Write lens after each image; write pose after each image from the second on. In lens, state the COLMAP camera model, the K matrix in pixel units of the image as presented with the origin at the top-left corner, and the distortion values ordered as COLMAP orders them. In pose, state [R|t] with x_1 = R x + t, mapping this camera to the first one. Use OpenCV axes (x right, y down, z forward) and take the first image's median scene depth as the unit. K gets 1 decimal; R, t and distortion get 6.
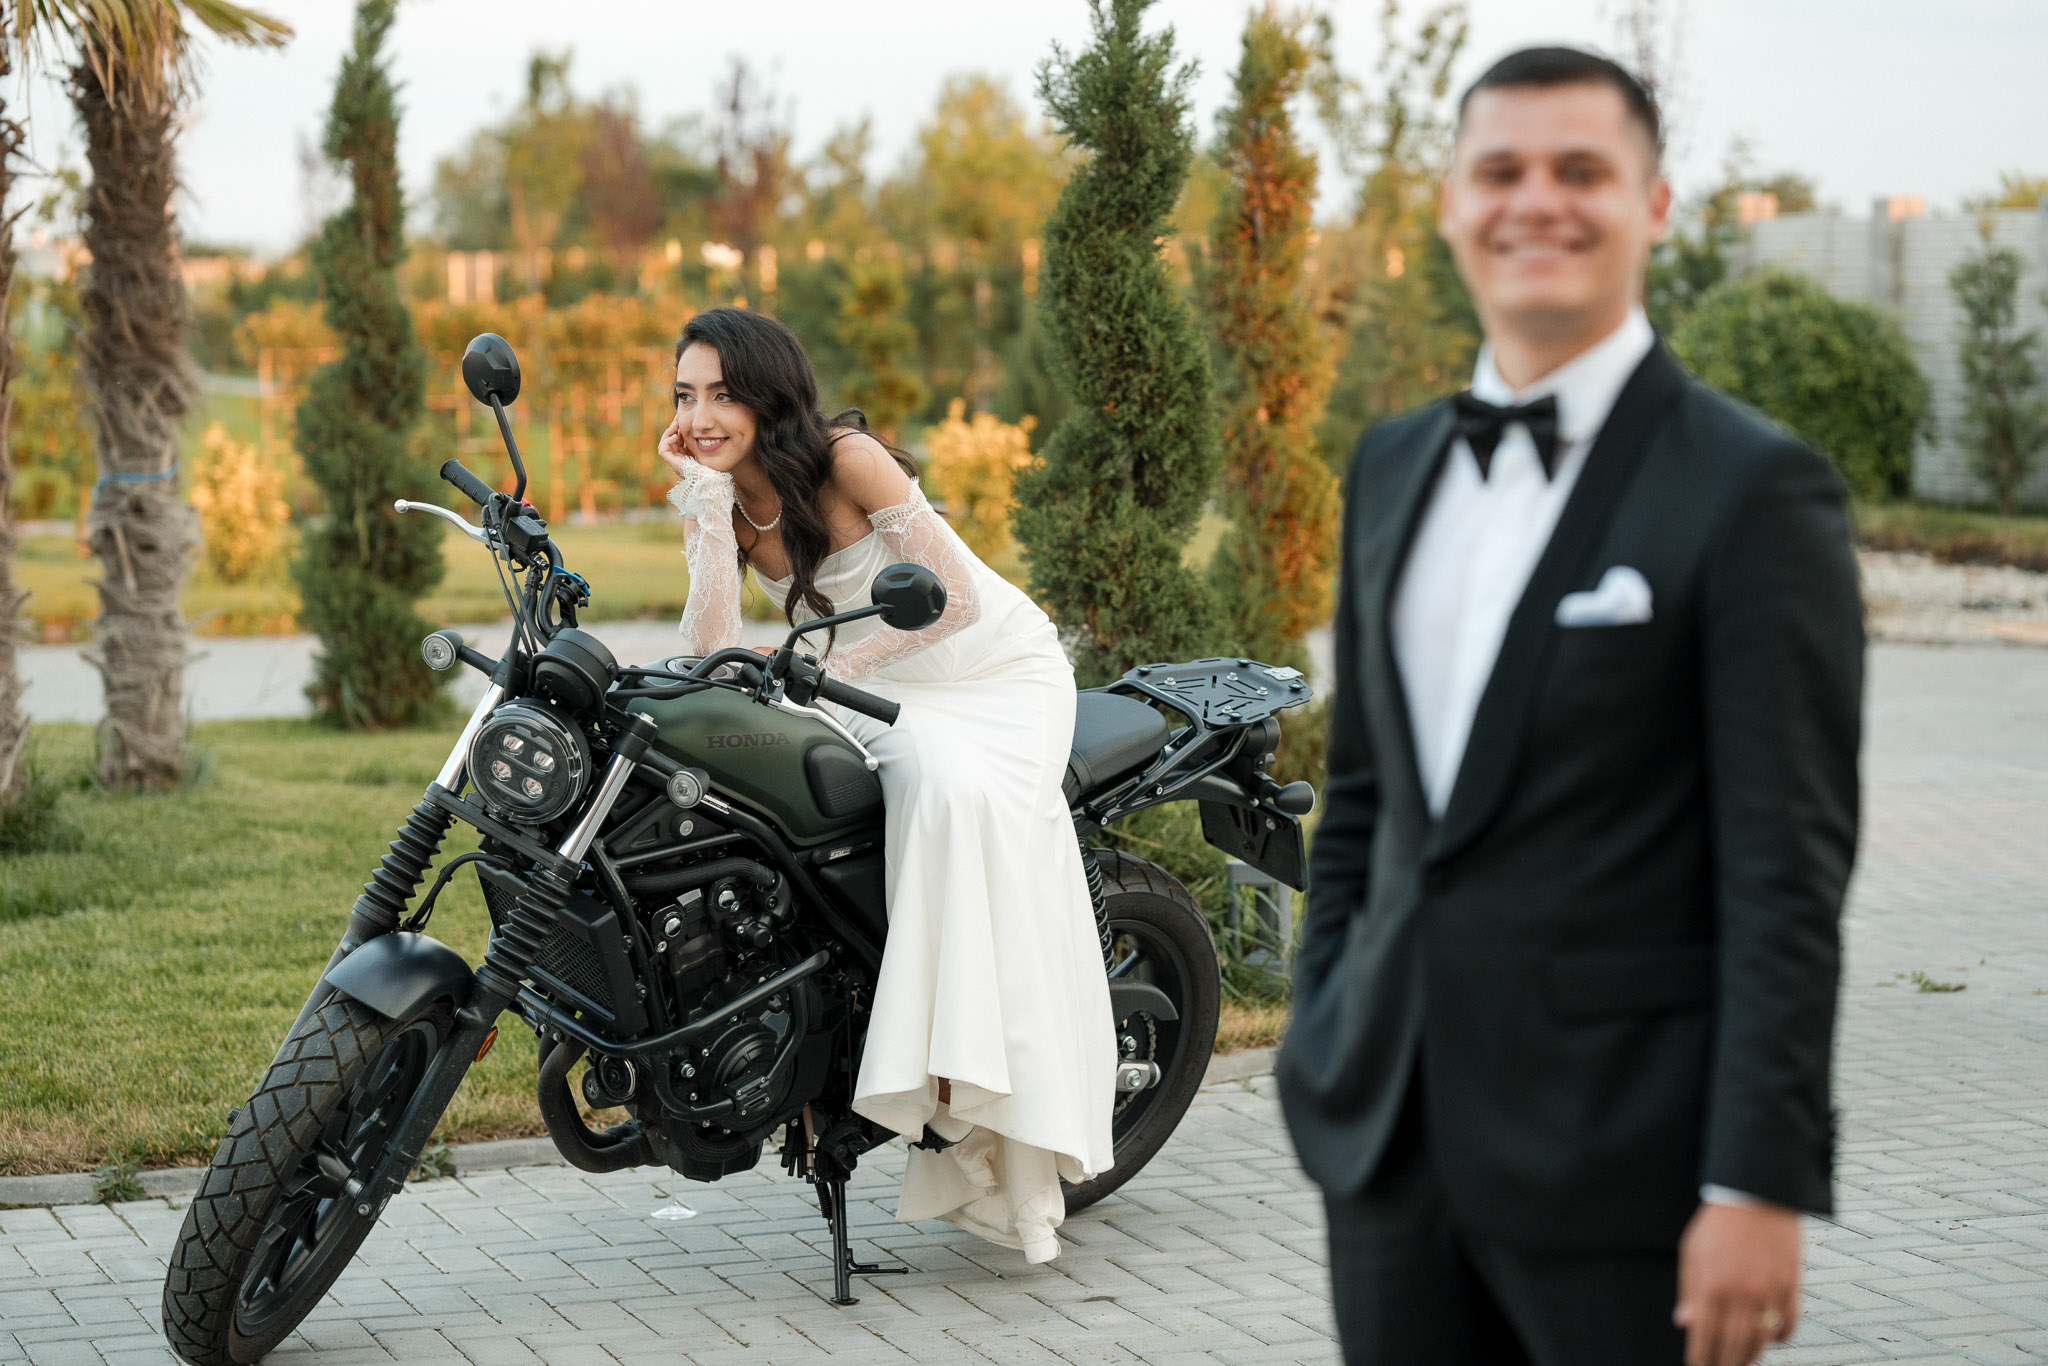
lens RADIAL K [[4739.0, 0, 883.4], [0, 4739.0, 772.7], [0, 0, 1]] dist [0.047196, -1.138496]
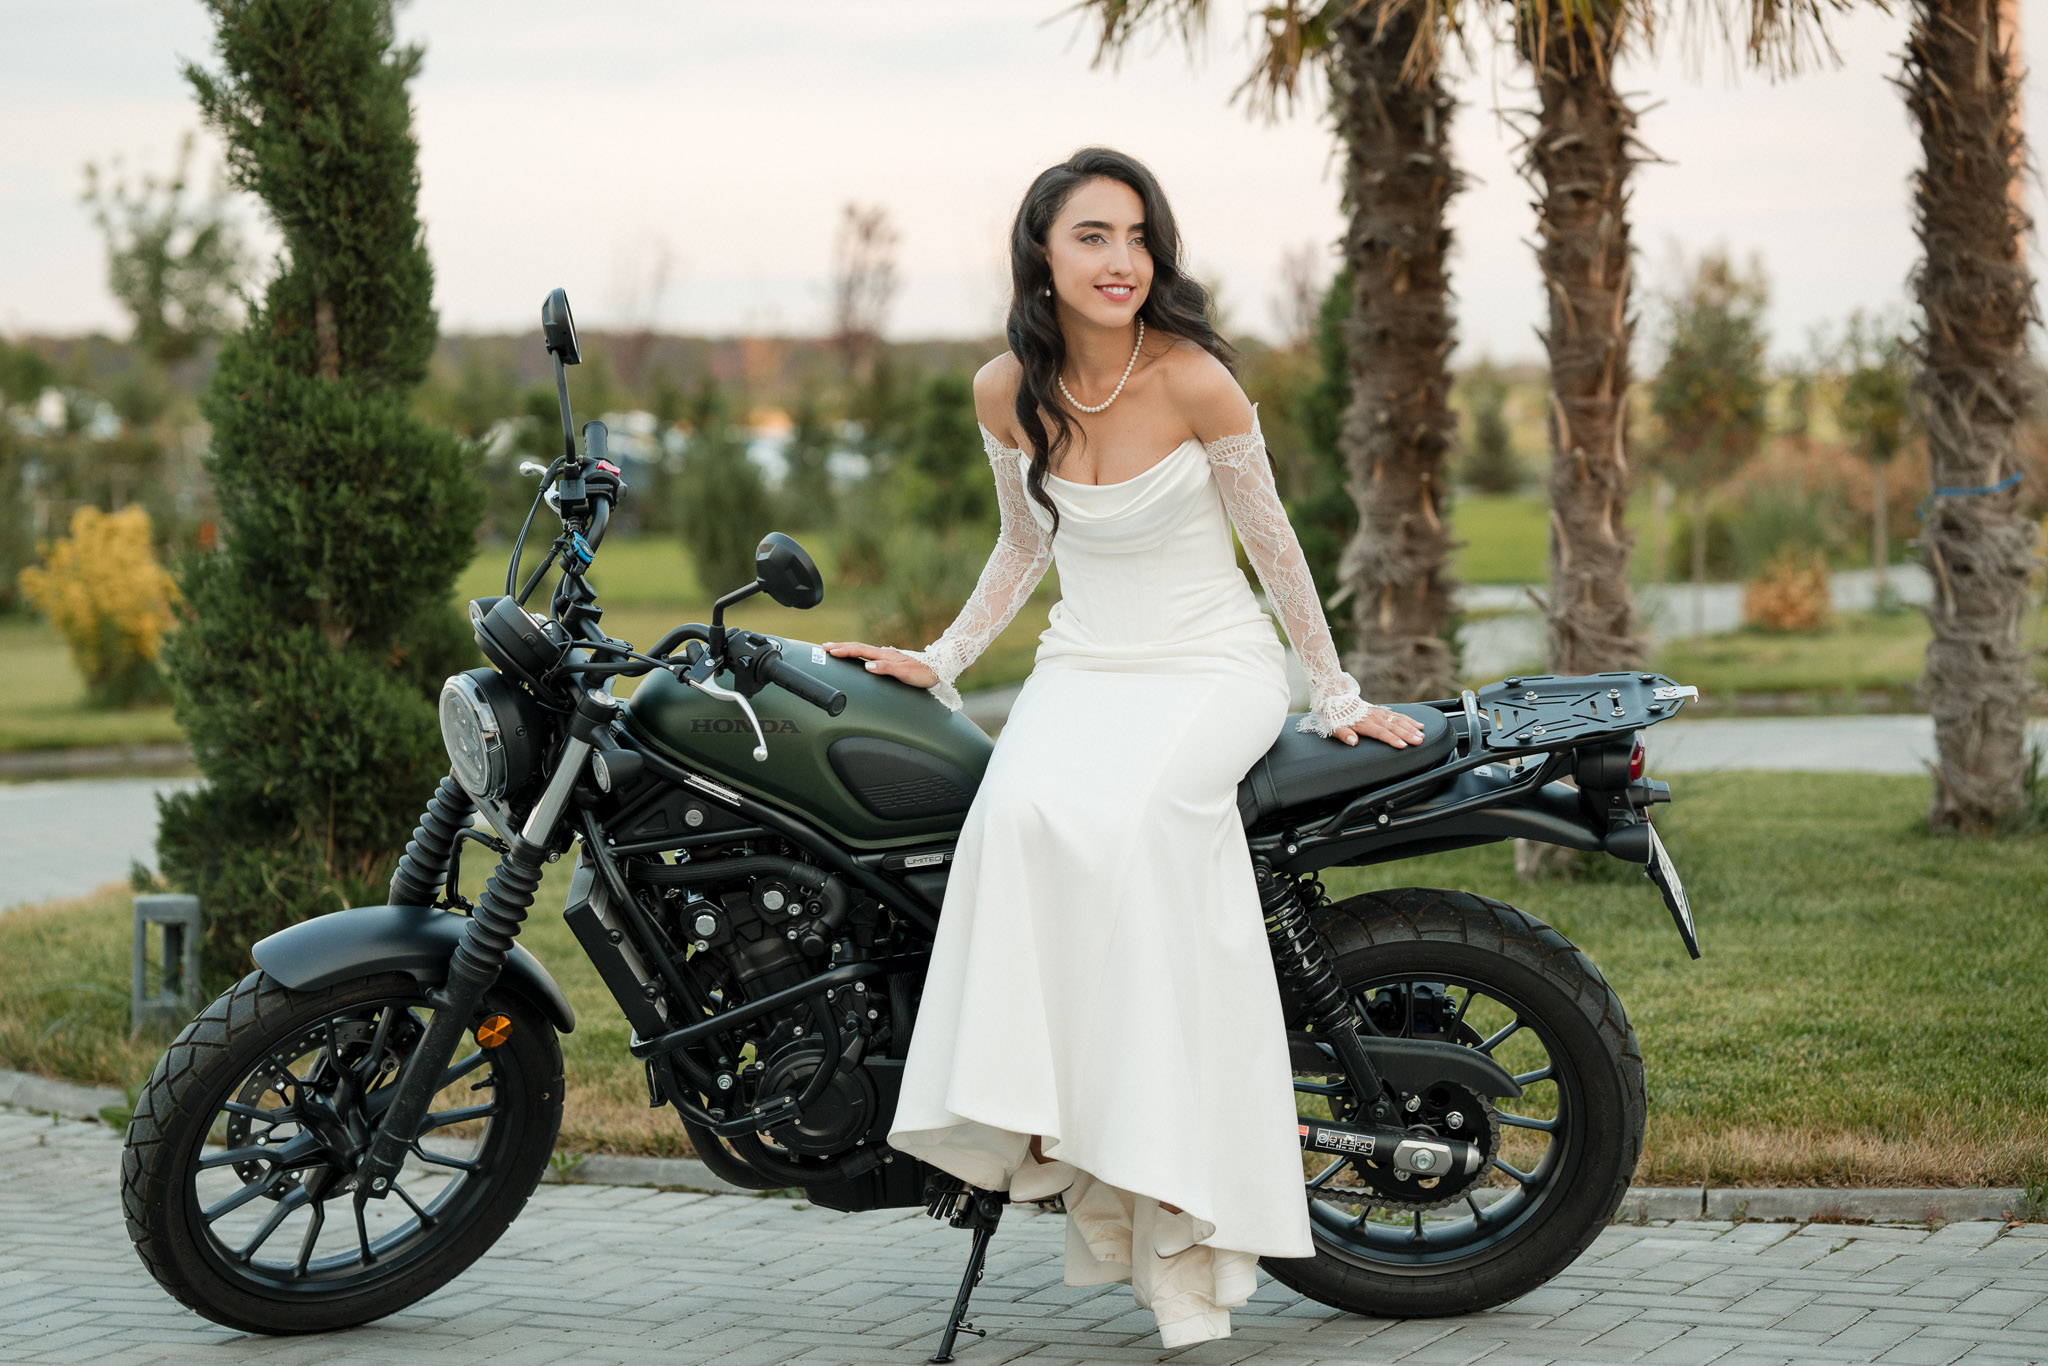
lens RADIAL K [[4955.7, 0, 970.7], [0, 4955.7, 835.9], [0, 0, 1]] dist [0.017765, -0.250543]
pose [[0.745342, 0.054065, -0.664486, 0.625358], [-0.056124, 0.998257, 0.018269, -0.005466], [0.664316, 0.023678, 0.747077, 0.301196]]
